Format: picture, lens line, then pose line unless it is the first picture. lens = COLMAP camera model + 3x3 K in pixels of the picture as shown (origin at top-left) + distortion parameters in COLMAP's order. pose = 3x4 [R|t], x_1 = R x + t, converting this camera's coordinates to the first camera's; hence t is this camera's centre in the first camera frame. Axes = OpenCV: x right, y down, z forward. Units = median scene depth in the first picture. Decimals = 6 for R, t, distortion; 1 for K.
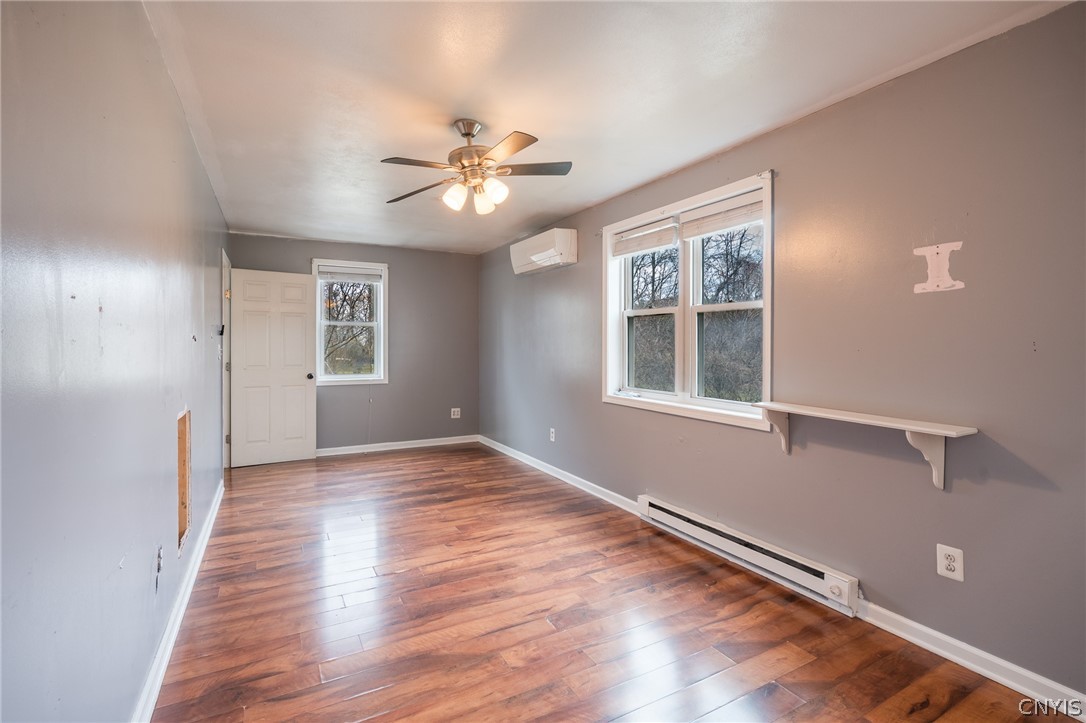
lens RADIAL K [[497.1, 0, 546.3], [0, 497.1, 351.6], [0, 0, 1]] dist [-0.008559, 0.000165]
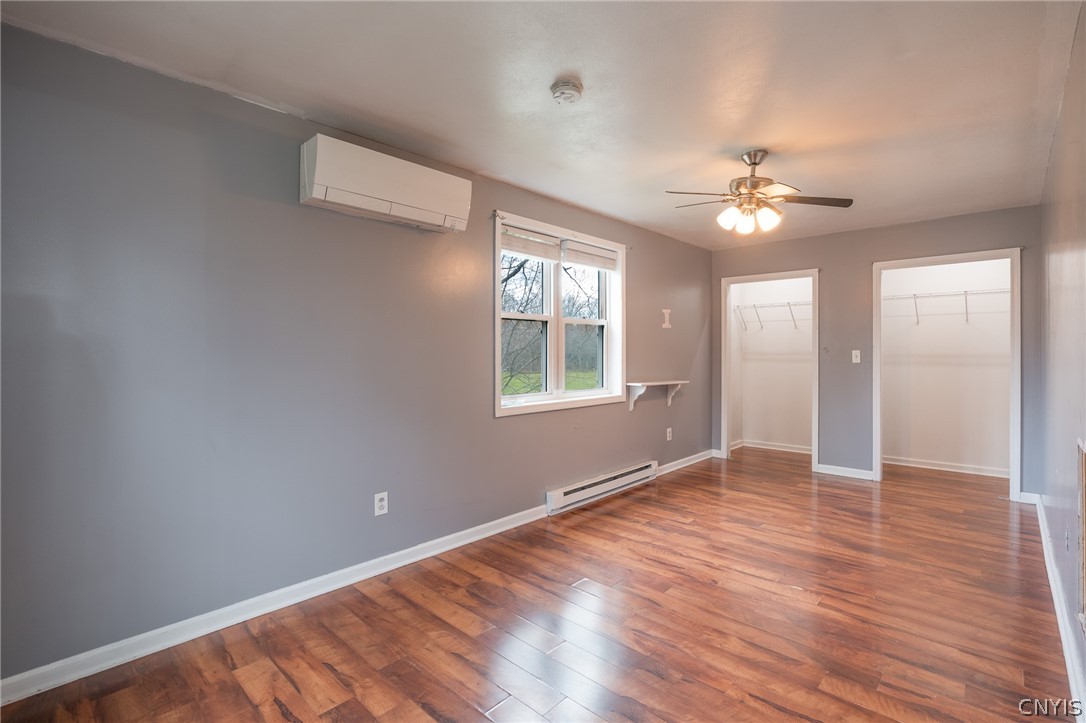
lens RADIAL K [[497.1, 0, 546.3], [0, 497.1, 351.6], [0, 0, 1]] dist [-0.008559, 0.000165]
pose [[-0.305778, -0.002021, 0.952101, -0.951803], [0.012110, 0.999909, 0.006011, -0.017733], [-0.952026, 0.013368, -0.305726, 1.580305]]
